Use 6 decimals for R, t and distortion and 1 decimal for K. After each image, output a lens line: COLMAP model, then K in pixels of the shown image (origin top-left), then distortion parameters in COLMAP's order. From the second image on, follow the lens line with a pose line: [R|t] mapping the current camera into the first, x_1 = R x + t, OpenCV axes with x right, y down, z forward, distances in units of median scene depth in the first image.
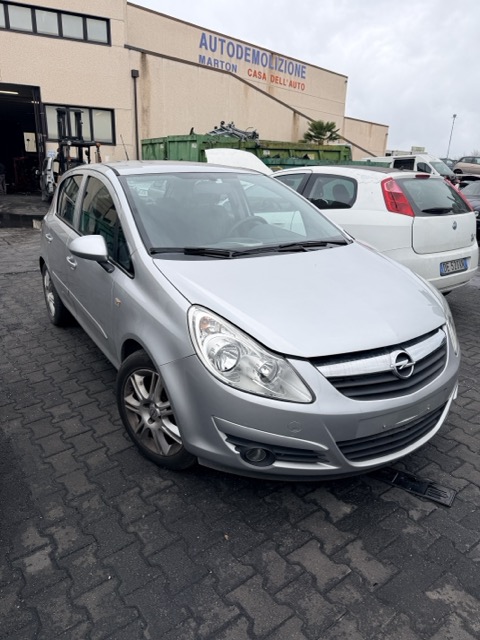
lens RADIAL K [[455.1, 0, 240.0], [0, 455.1, 320.0], [0, 0, 1]] dist [0.072938, -0.097494]
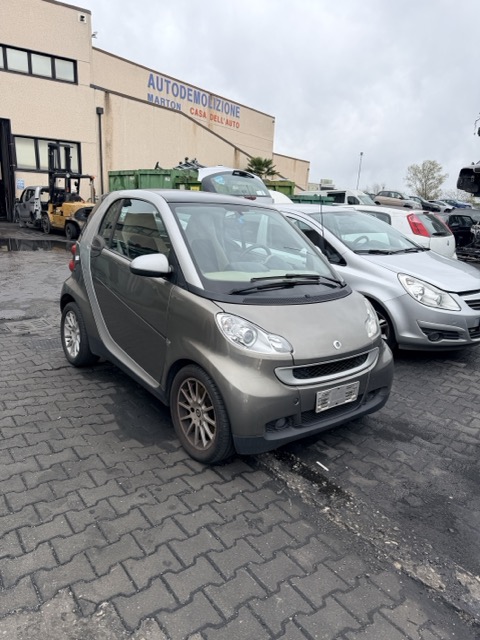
lens RADIAL K [[455.1, 0, 240.0], [0, 455.1, 320.0], [0, 0, 1]] dist [0.072938, -0.097494]
pose [[0.986176, -0.026911, 0.163501, -0.092590], [0.036268, 0.997854, -0.054517, 0.021623], [-0.161683, 0.059693, 0.985036, -0.079149]]
